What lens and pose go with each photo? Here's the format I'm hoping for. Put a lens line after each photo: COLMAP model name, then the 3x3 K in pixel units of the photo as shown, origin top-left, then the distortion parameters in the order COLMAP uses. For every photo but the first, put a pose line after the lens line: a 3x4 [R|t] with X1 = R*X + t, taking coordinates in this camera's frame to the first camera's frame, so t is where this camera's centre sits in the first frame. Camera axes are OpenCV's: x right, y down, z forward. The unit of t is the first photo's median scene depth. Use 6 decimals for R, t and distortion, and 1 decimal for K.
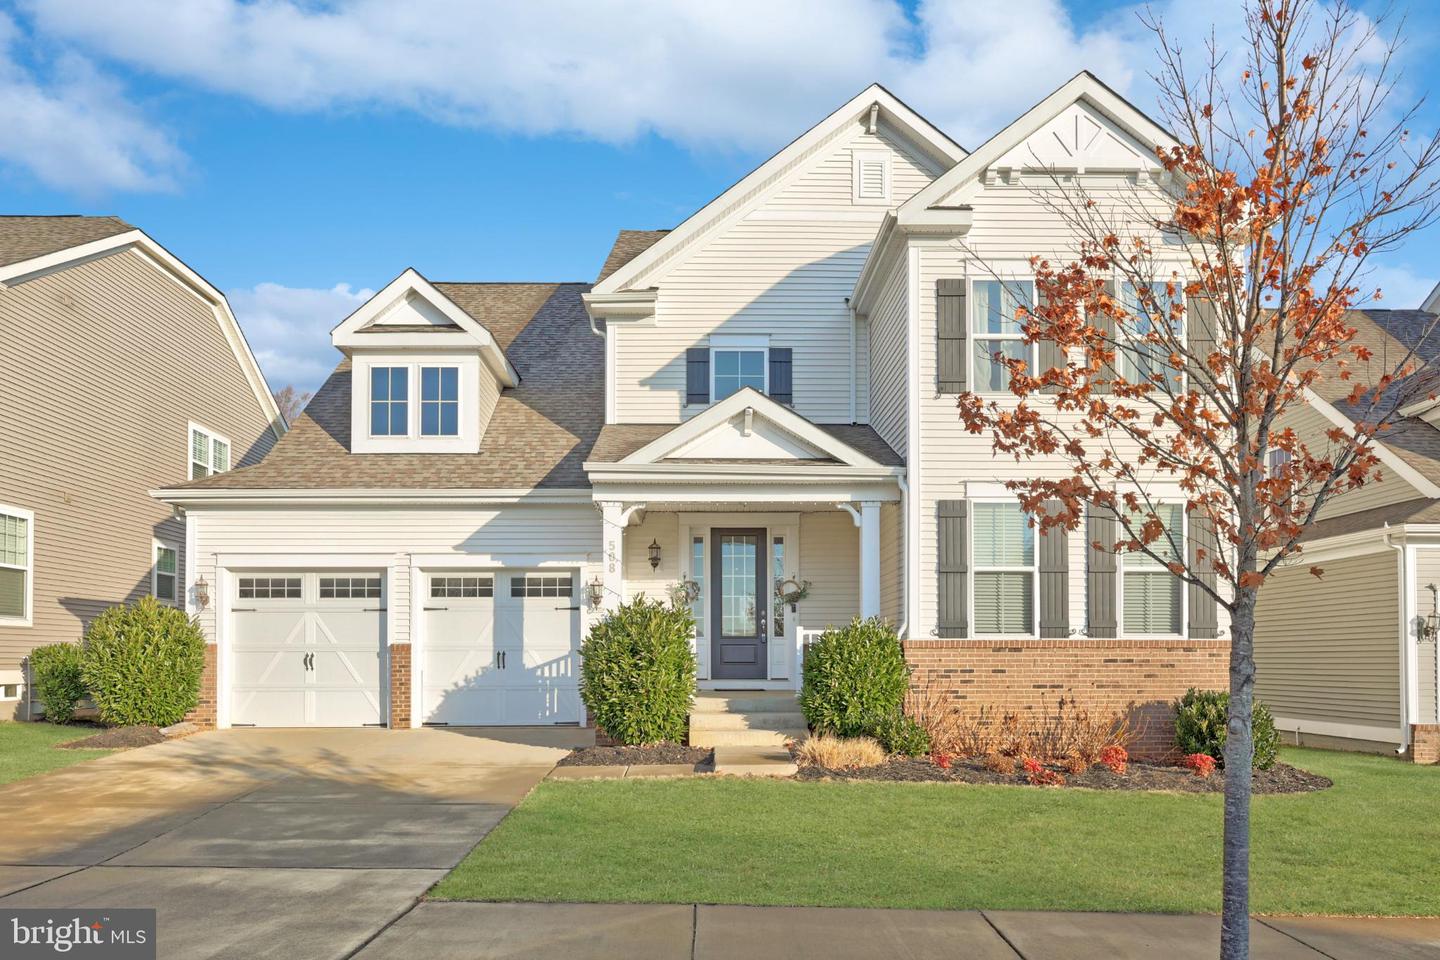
lens RADIAL K [[972.4, 0, 720.0], [0, 972.4, 480.0], [0, 0, 1]] dist [0.005820, 0.000570]
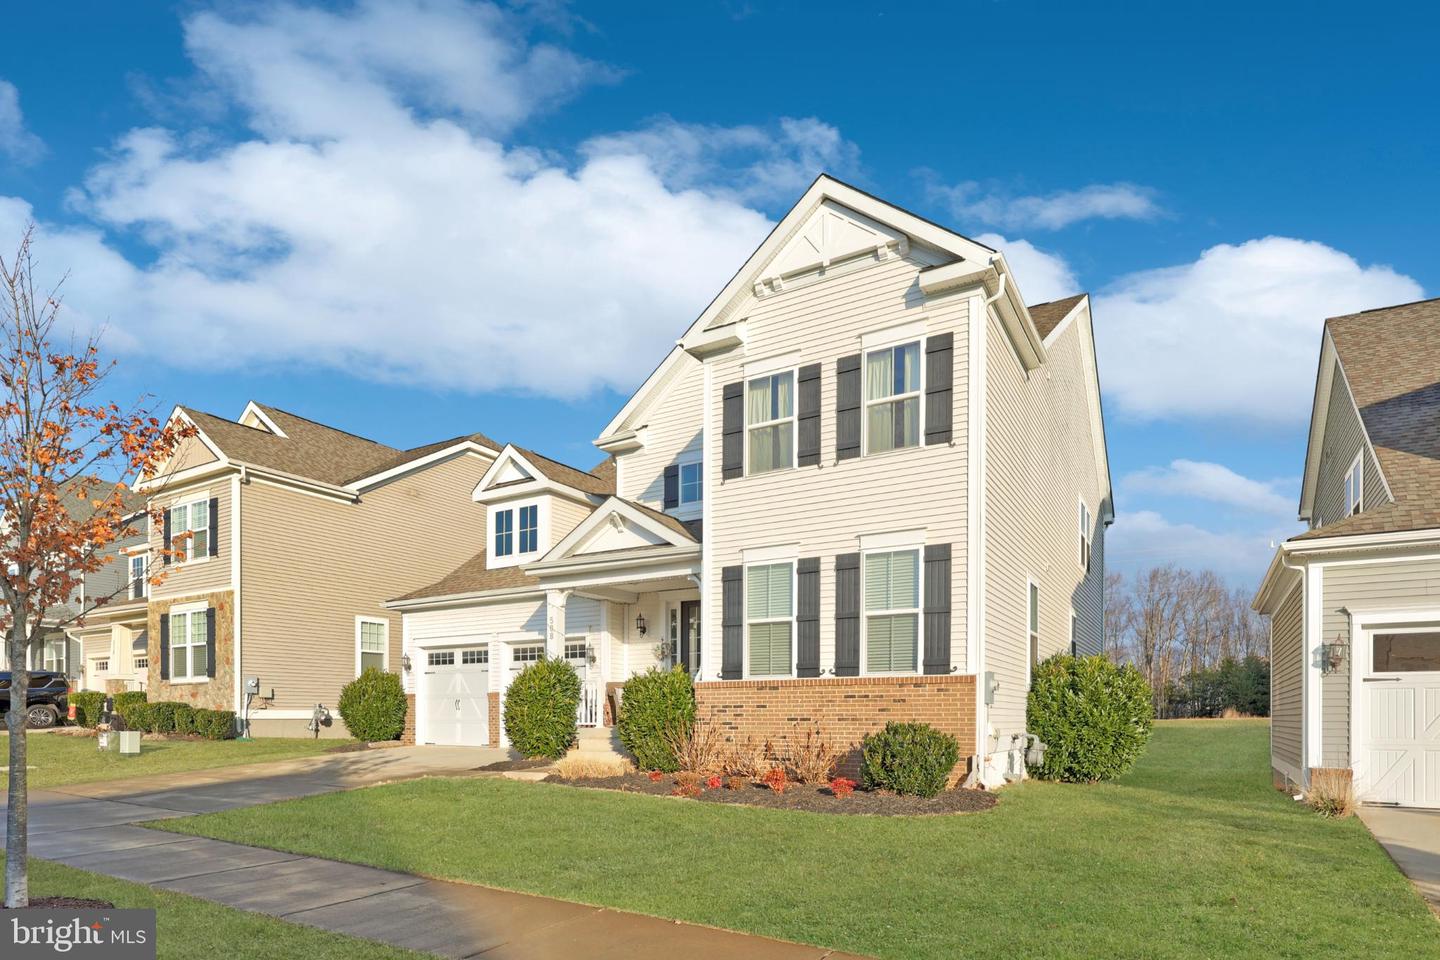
lens RADIAL K [[803.0, 0, 719.6], [0, 803.0, 570.3], [0, 0, 1]] dist [0.001052, 0.000102]
pose [[0.846363, -0.092759, -0.524466, 0.645068], [0.093328, 0.995311, -0.025424, 0.042945], [0.524365, -0.027429, 0.851051, 0.120353]]
